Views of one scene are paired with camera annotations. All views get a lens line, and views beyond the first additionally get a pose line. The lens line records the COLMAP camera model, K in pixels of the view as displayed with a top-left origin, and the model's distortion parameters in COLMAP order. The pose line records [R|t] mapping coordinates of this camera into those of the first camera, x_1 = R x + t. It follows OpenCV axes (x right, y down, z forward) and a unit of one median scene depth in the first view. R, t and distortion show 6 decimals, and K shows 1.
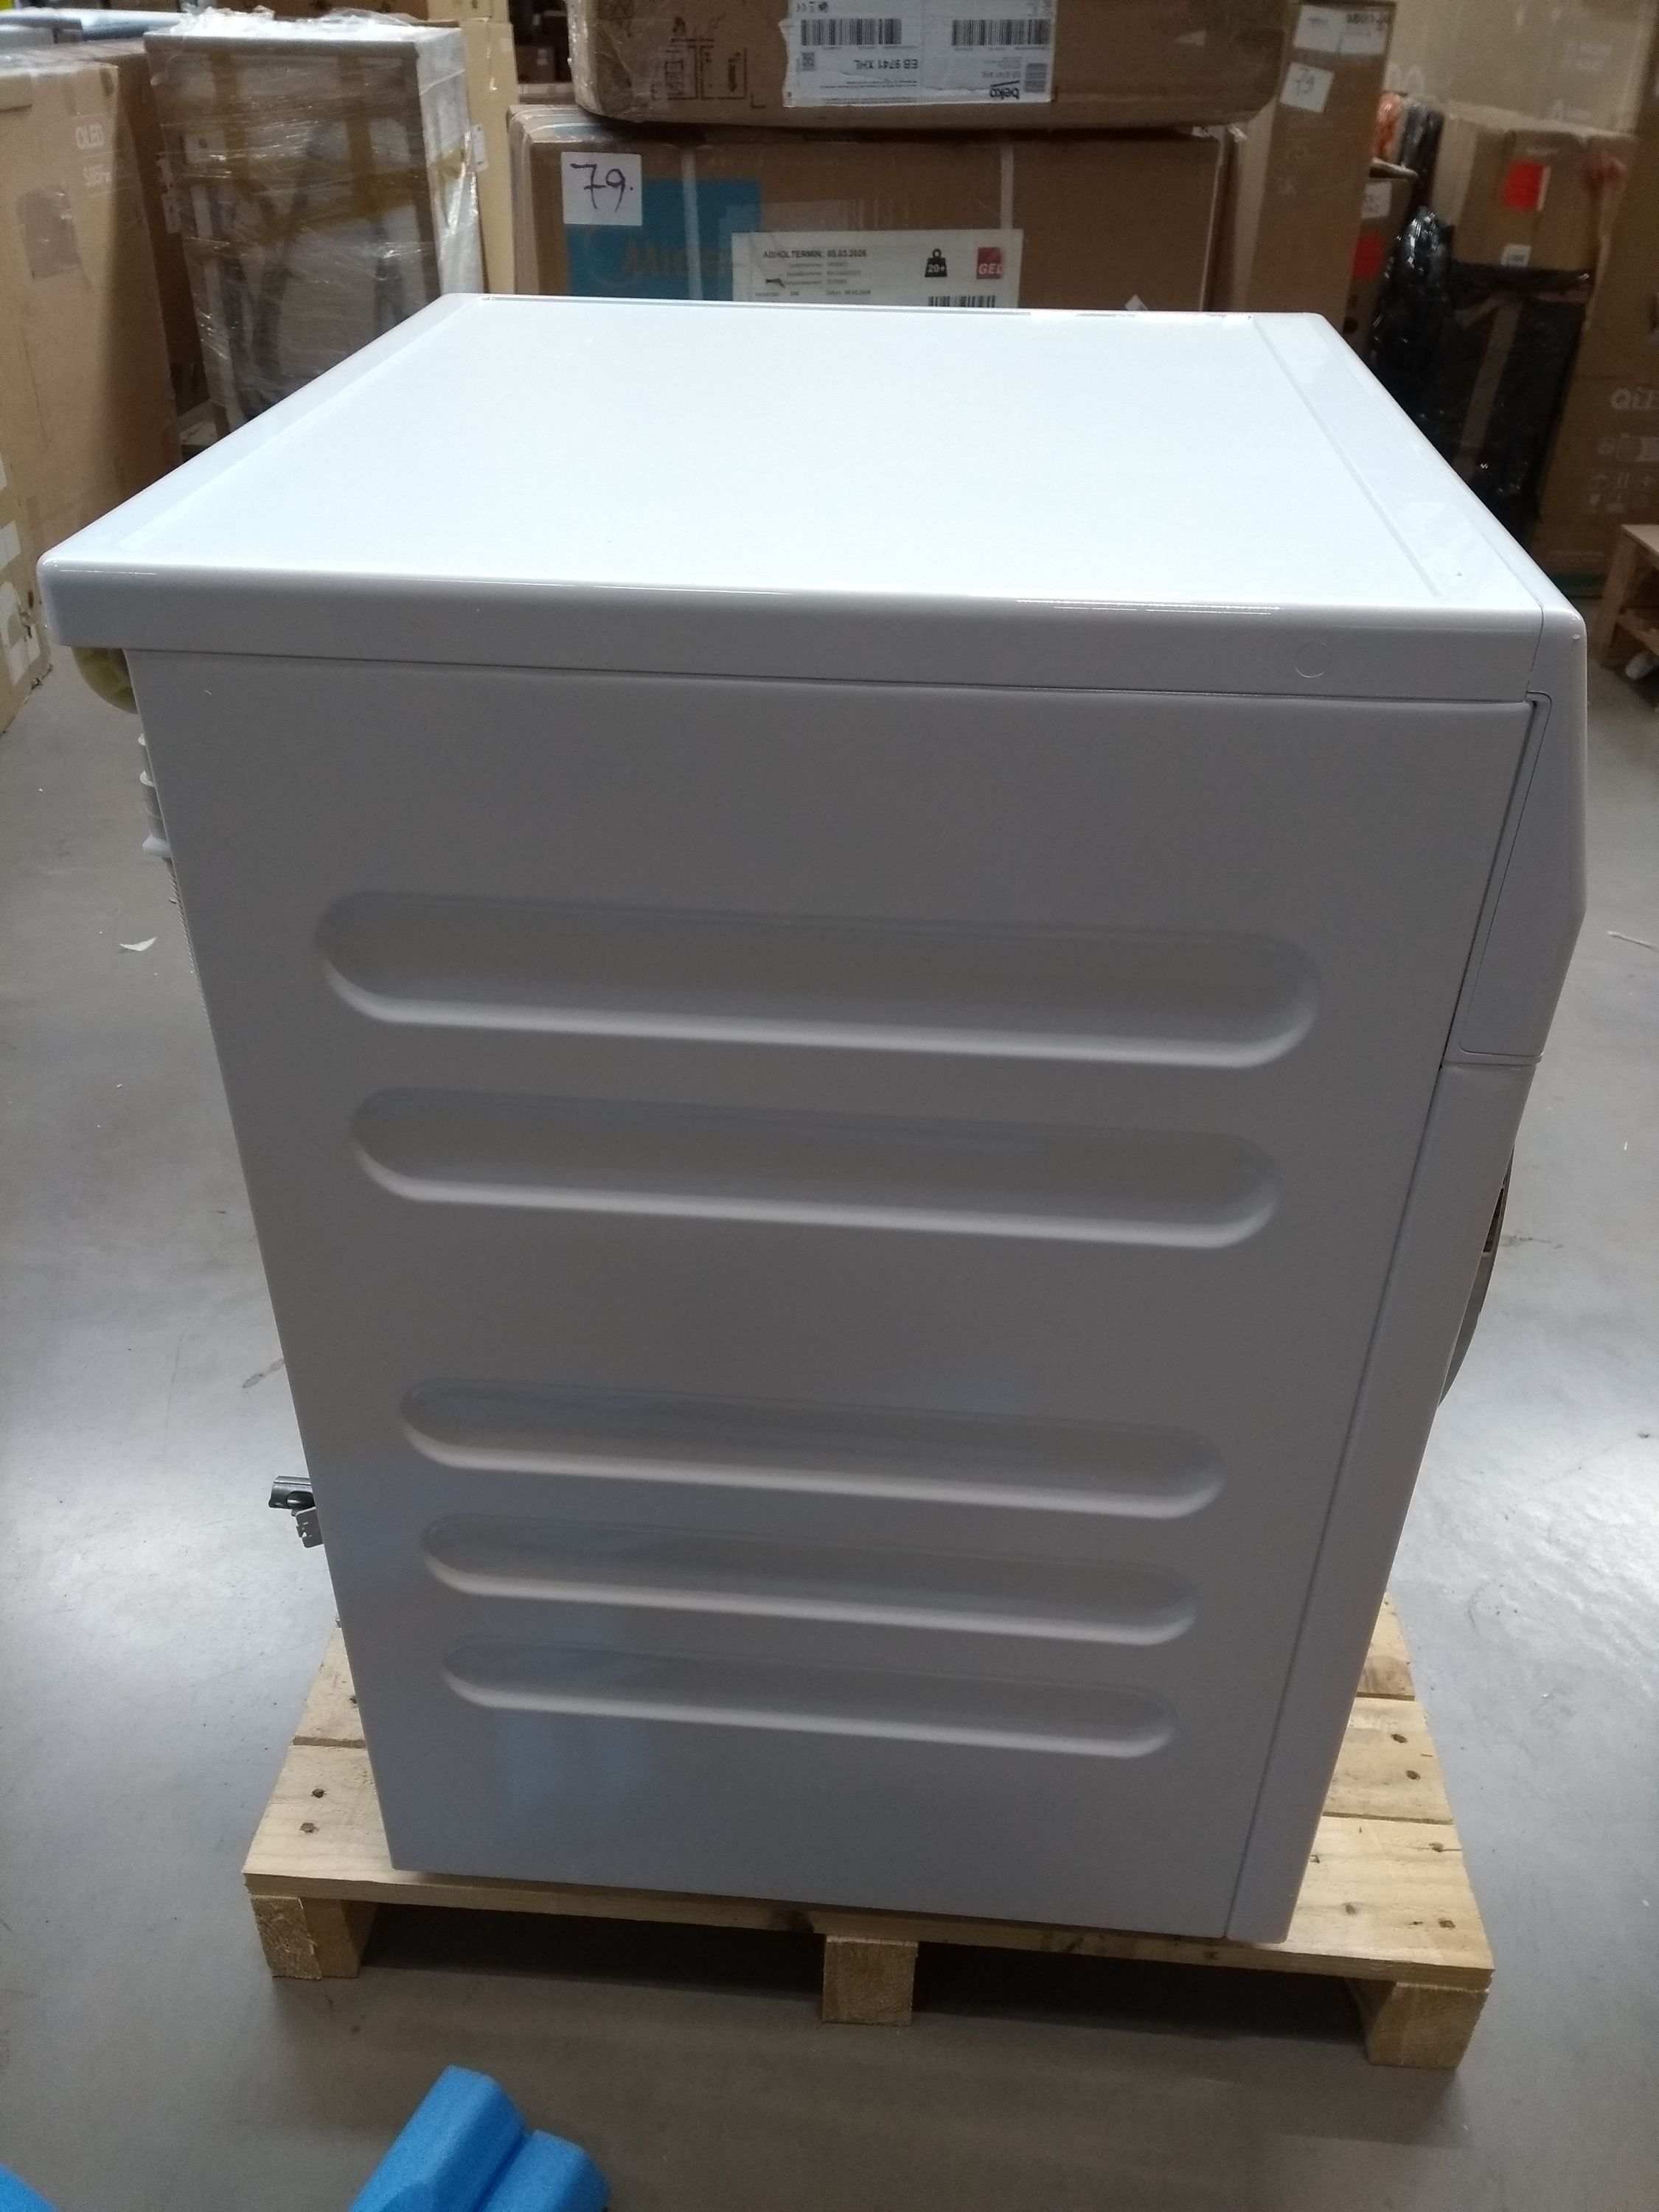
lens RADIAL K [[1725.4, 0, 829.8], [0, 1725.4, 1112.1], [0, 0, 1]] dist [0.023636, -0.032797]
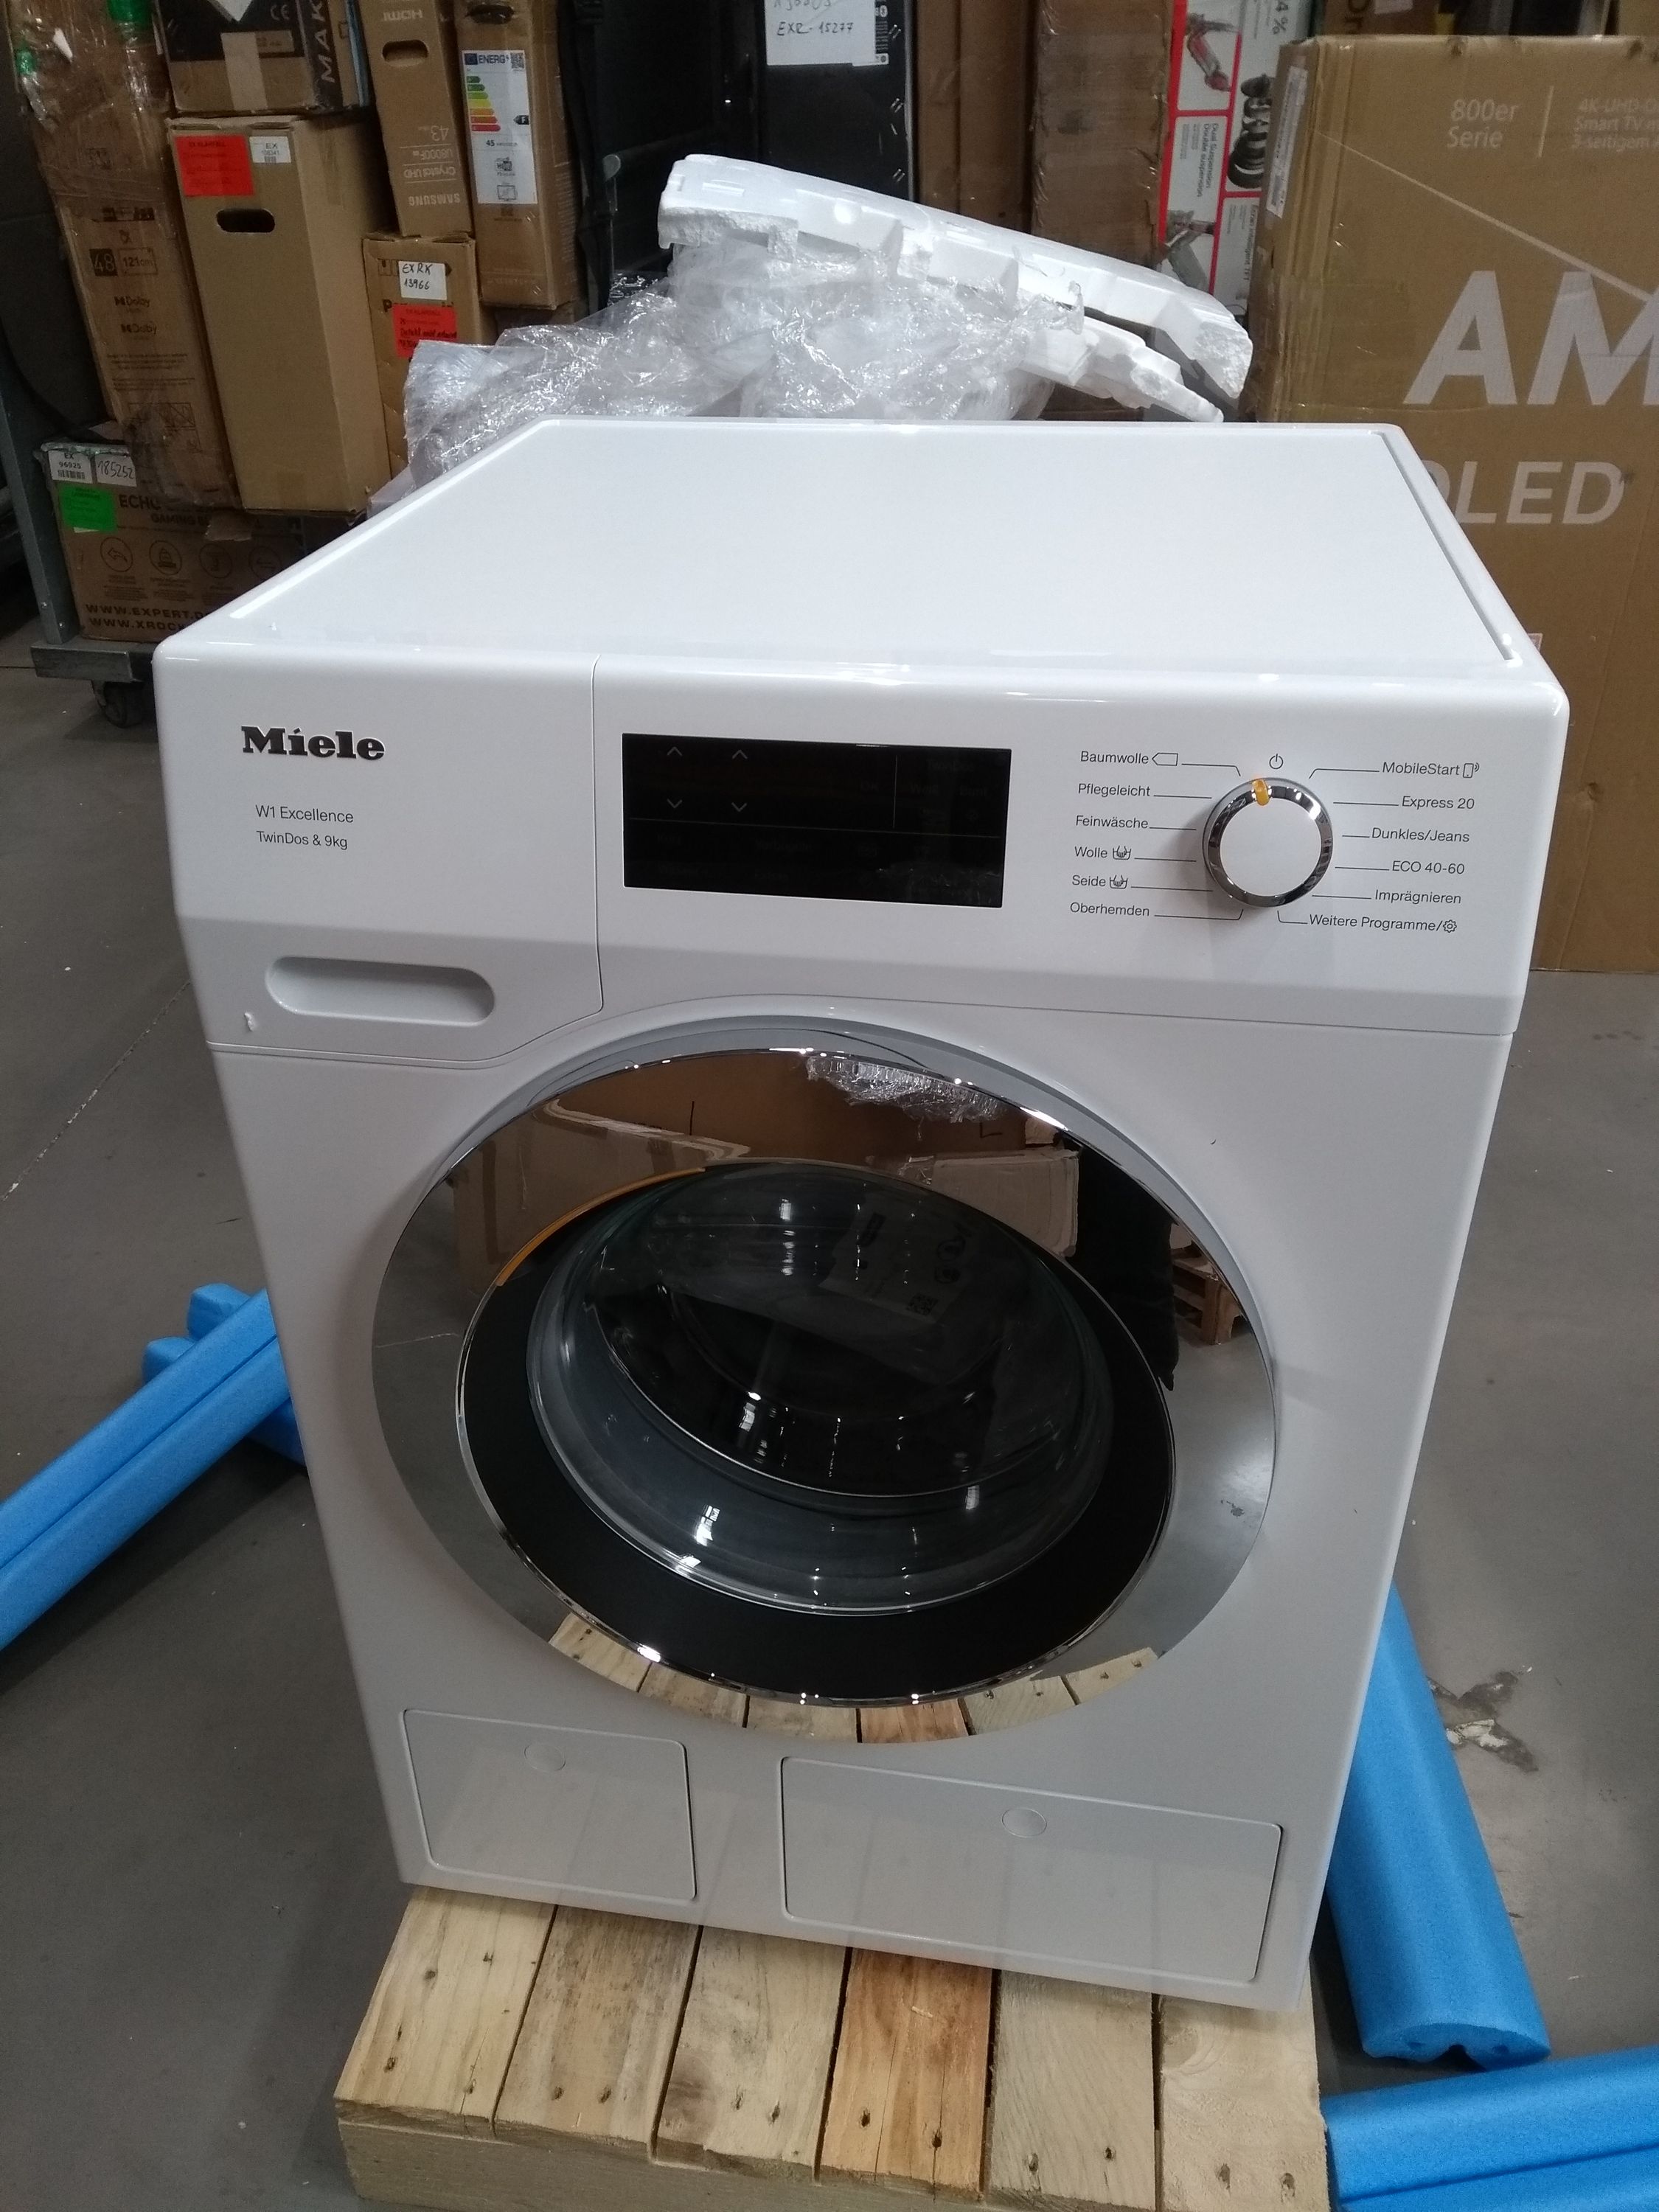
lens RADIAL K [[1725.4, 0, 823.7], [0, 1725.4, 1105.1], [0, 0, 1]] dist [0.023636, -0.032797]
pose [[-0.086494, 0.511280, -0.855051, 0.595293], [-0.530257, 0.702971, 0.473982, -0.343734], [0.843414, 0.494393, 0.210307, 0.479824]]
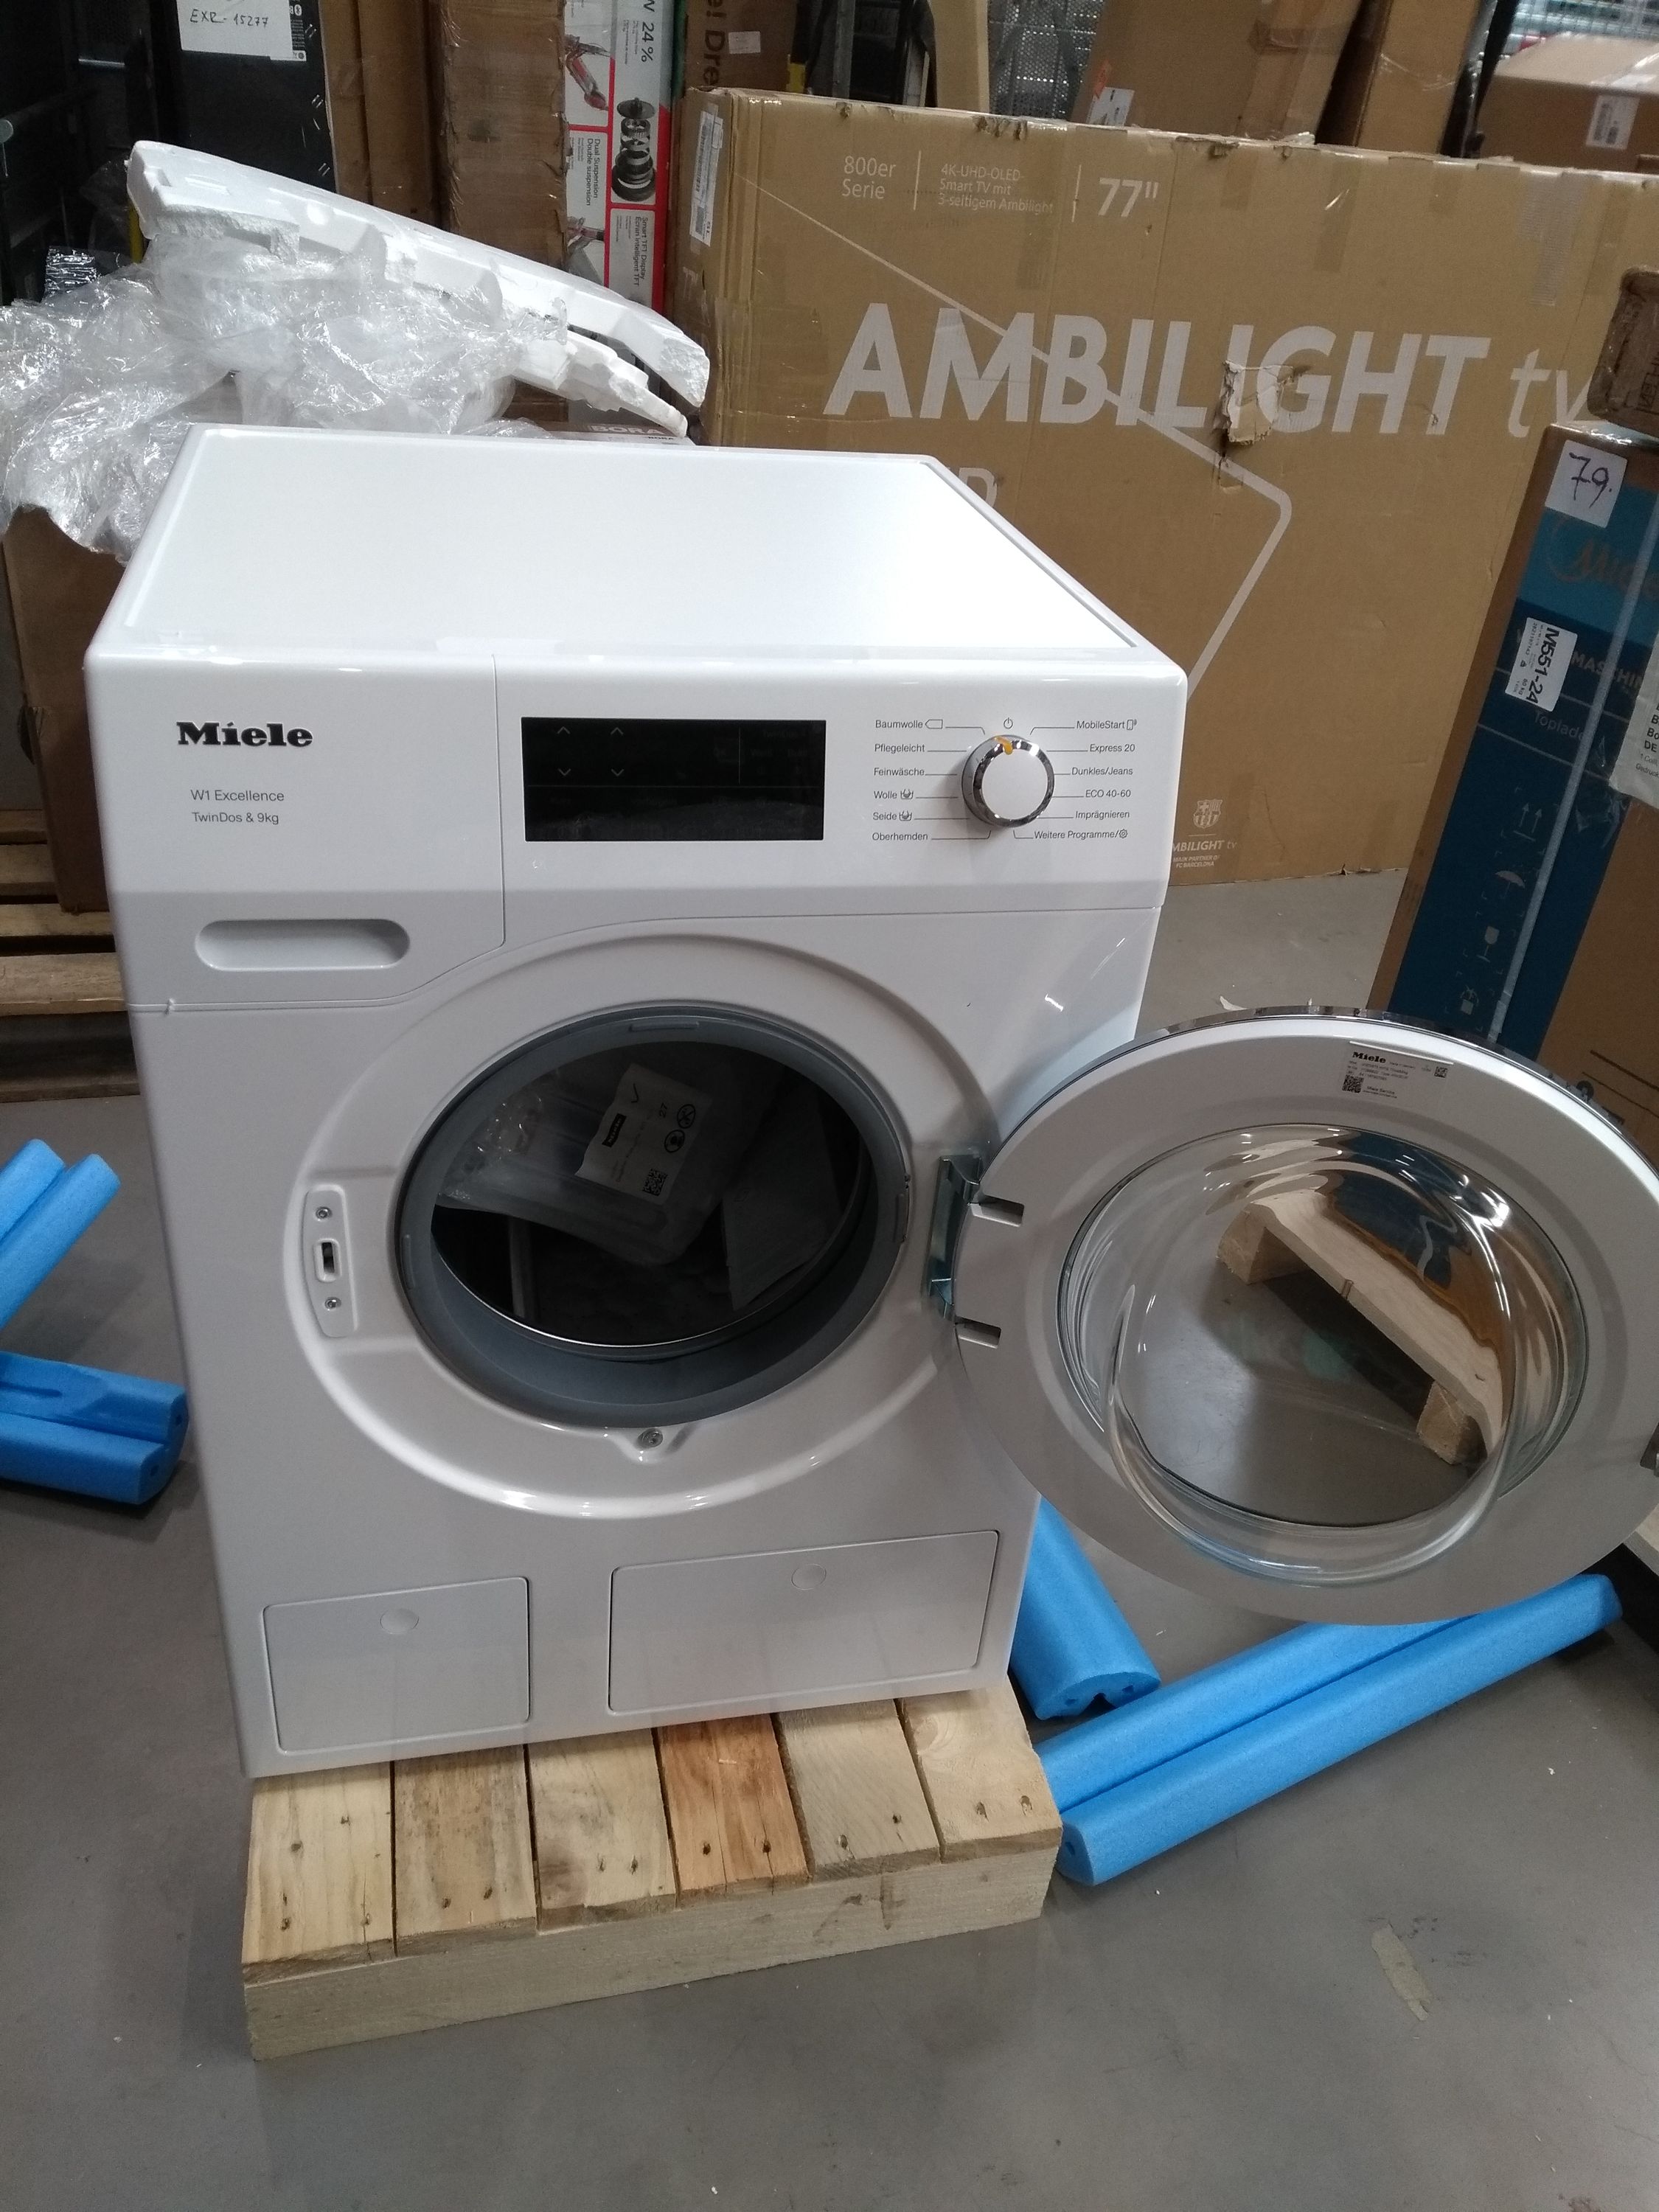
lens RADIAL K [[1725.4, 0, 824.5], [0, 1725.4, 1109.6], [0, 0, 1]] dist [0.023636, -0.032797]
pose [[0.287001, 0.516320, -0.806873, 0.710947], [-0.588195, 0.759807, 0.276985, -0.286805], [0.756081, 0.395103, 0.521762, 0.314386]]
